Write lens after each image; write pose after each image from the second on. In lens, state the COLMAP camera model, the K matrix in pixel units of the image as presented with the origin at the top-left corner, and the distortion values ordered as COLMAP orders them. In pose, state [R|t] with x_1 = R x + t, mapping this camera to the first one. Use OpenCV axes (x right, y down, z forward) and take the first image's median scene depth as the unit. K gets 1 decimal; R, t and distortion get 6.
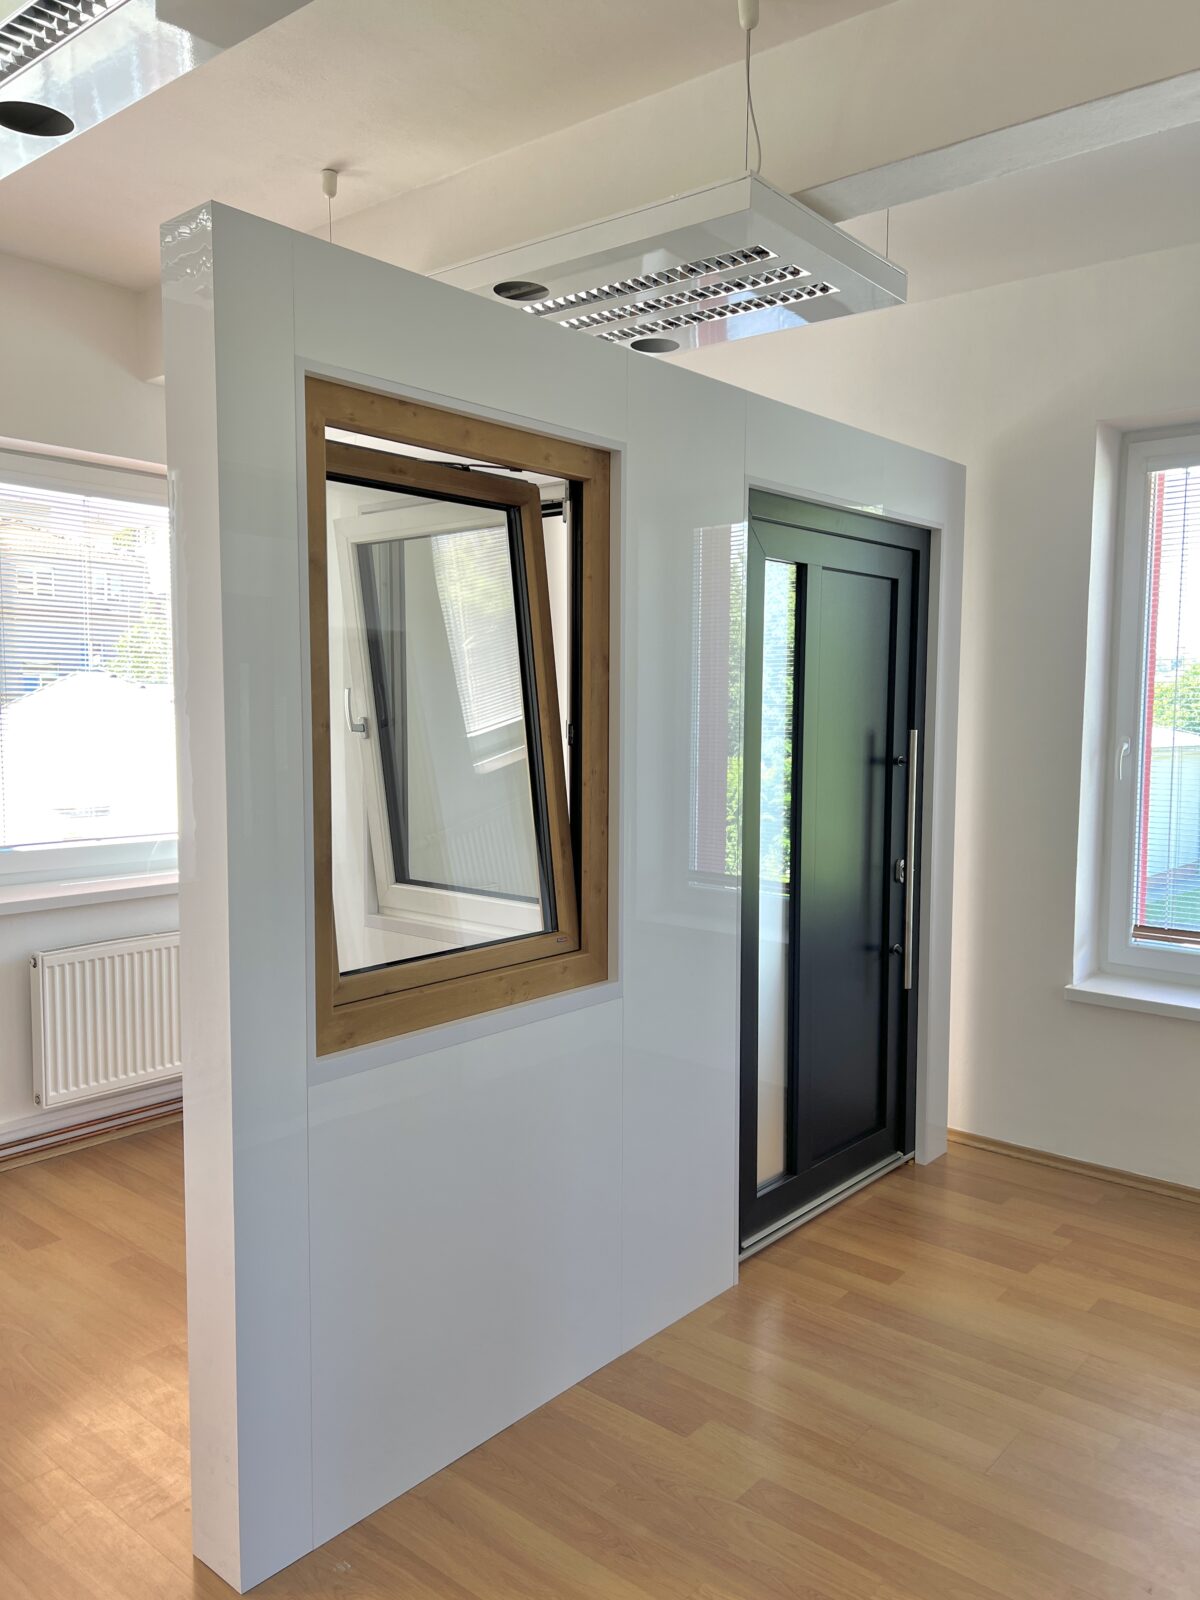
lens RADIAL K [[1223.5, 0, 604.3], [0, 1223.5, 819.7], [0, 0, 1]] dist [0.028542, -0.016939]
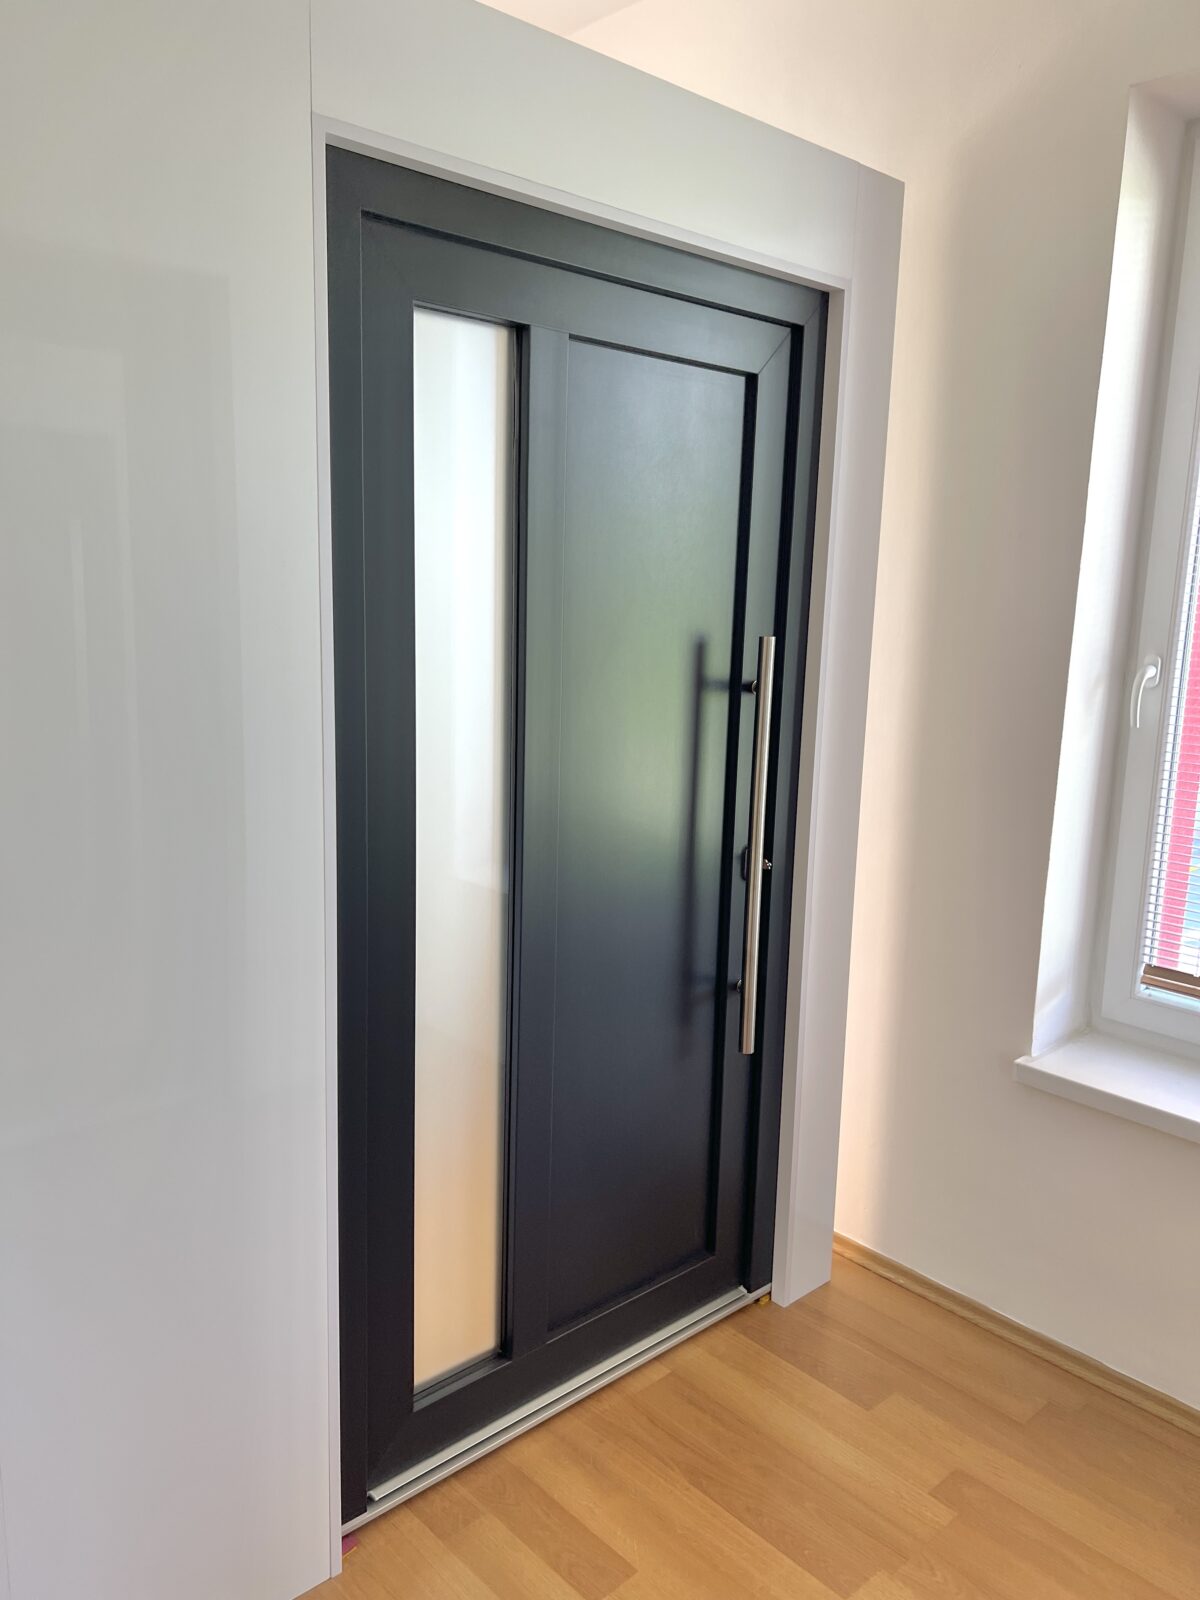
lens RADIAL K [[1223.5, 0, 604.3], [0, 1223.5, 819.7], [0, 0, 1]] dist [0.028542, -0.016939]
pose [[0.992849, 0.046384, -0.109993, 0.235686], [-0.036126, 0.994964, 0.093493, -0.035419], [0.113776, -0.088850, 0.989525, 0.381853]]
